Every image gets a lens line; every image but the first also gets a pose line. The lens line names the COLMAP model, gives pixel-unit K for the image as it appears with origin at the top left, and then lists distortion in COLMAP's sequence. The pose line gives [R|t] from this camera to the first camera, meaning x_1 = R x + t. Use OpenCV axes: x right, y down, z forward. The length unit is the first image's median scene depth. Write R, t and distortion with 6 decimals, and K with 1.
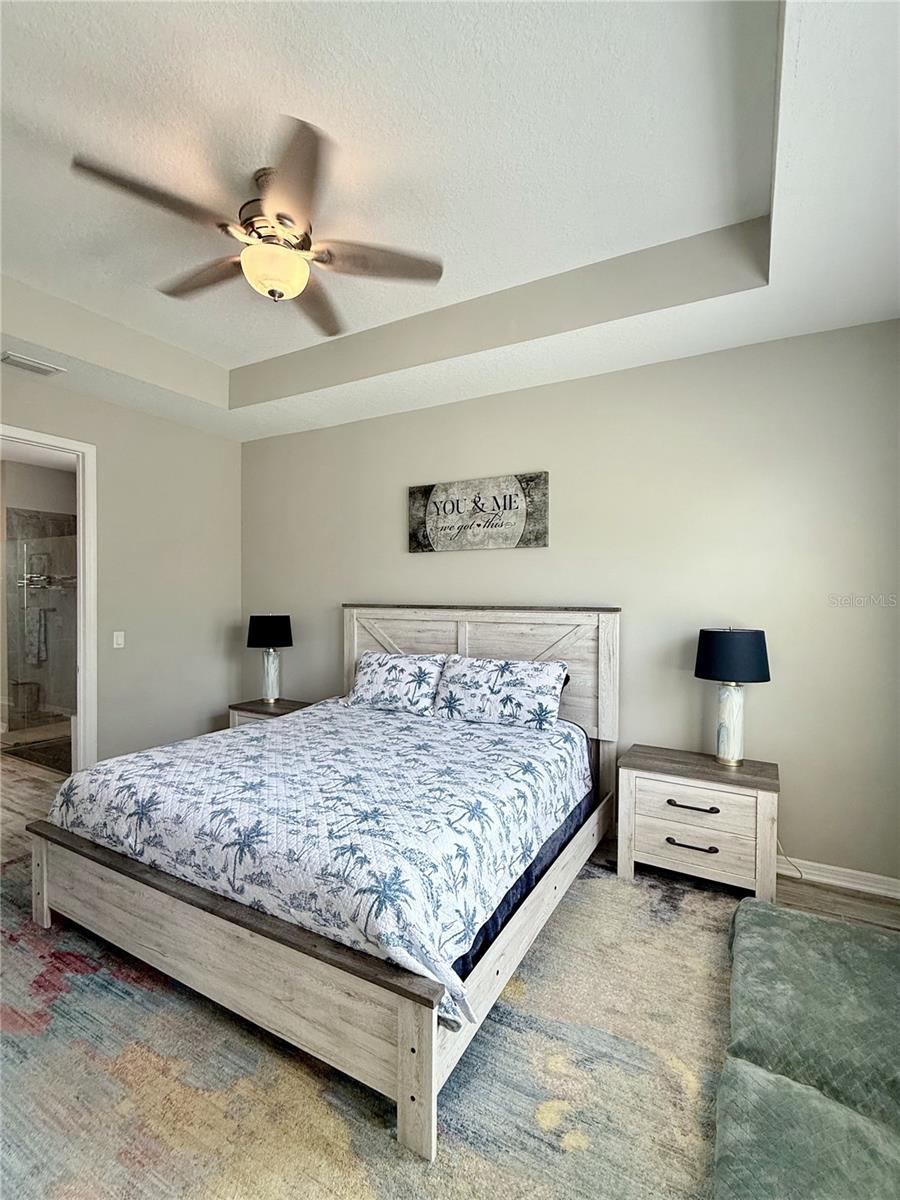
lens RADIAL K [[532.9, 0, 455.2], [0, 532.9, 599.1], [0, 0, 1]] dist [-0.001773, -0.000027]
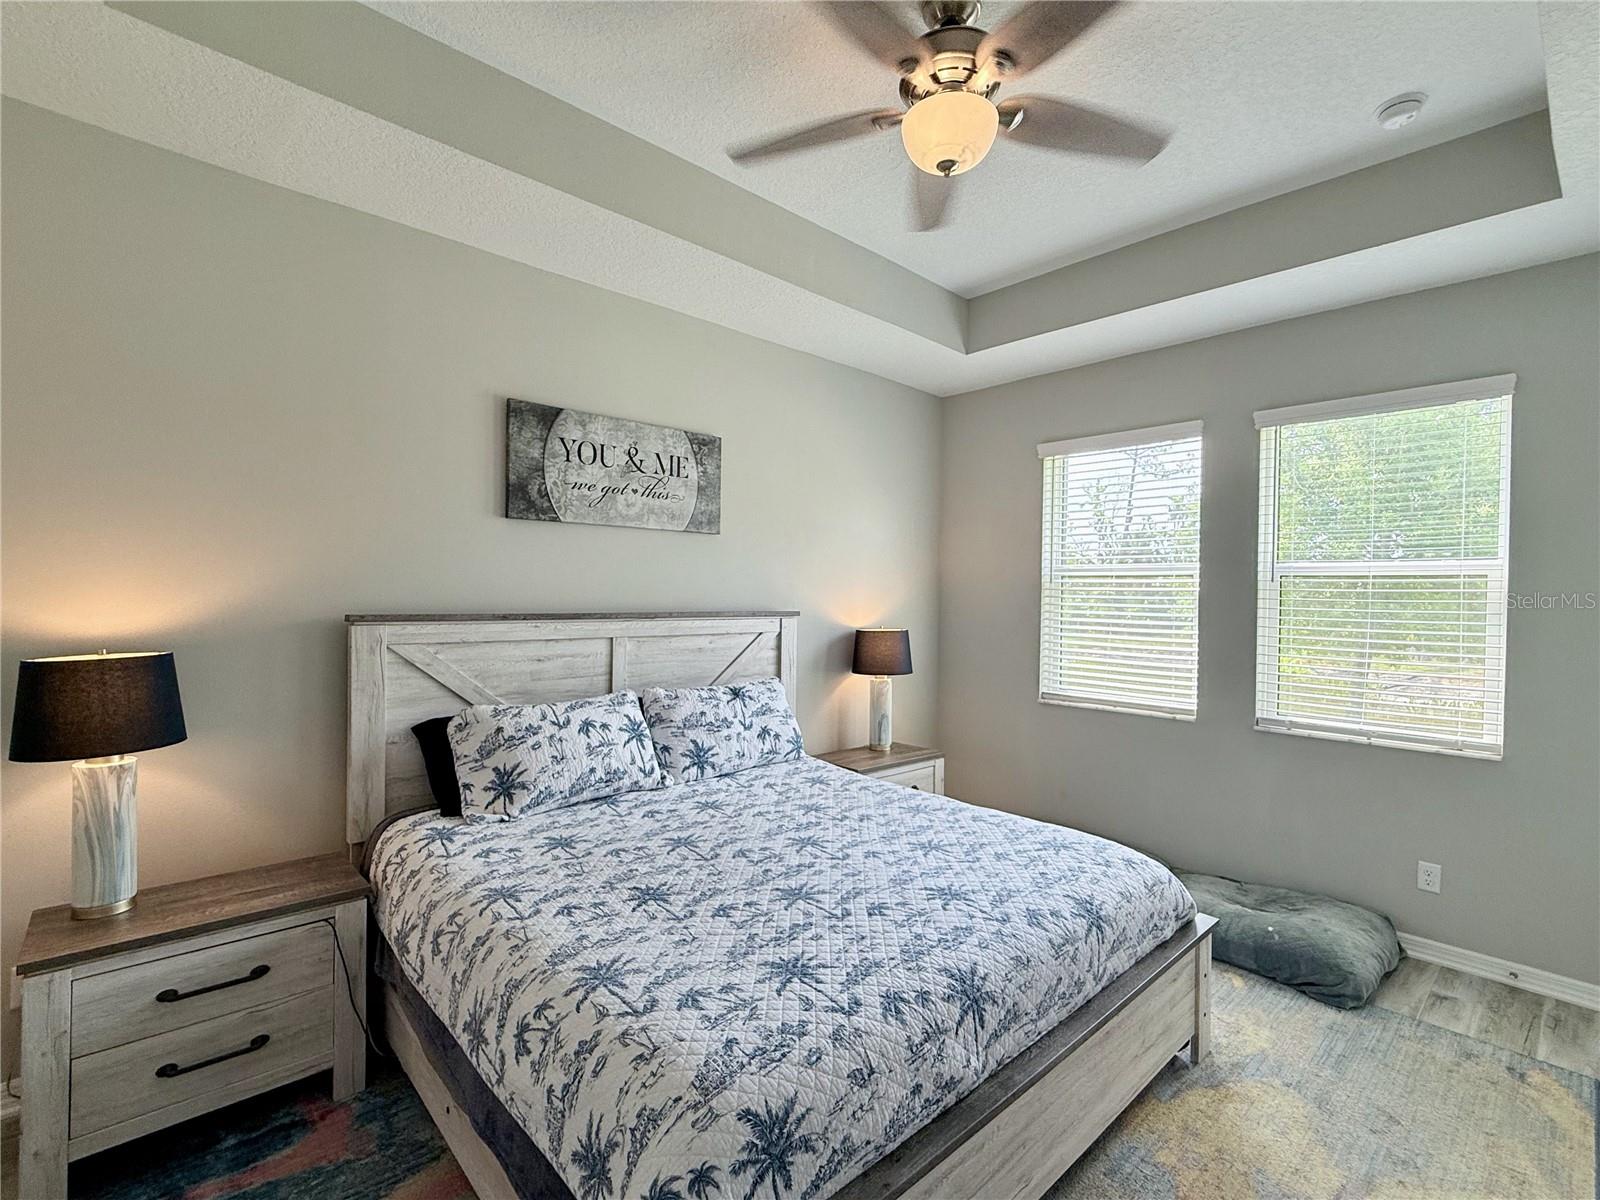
lens RADIAL K [[732.9, 0, 801.7], [0, 732.9, 598.3], [0, 0, 1]] dist [-0.000146, -0.000330]
pose [[0.325703, -0.005031, 0.945459, -0.791597], [-0.004580, 0.999966, 0.006899, -0.013294], [-0.945461, -0.006577, 0.325669, 0.534824]]
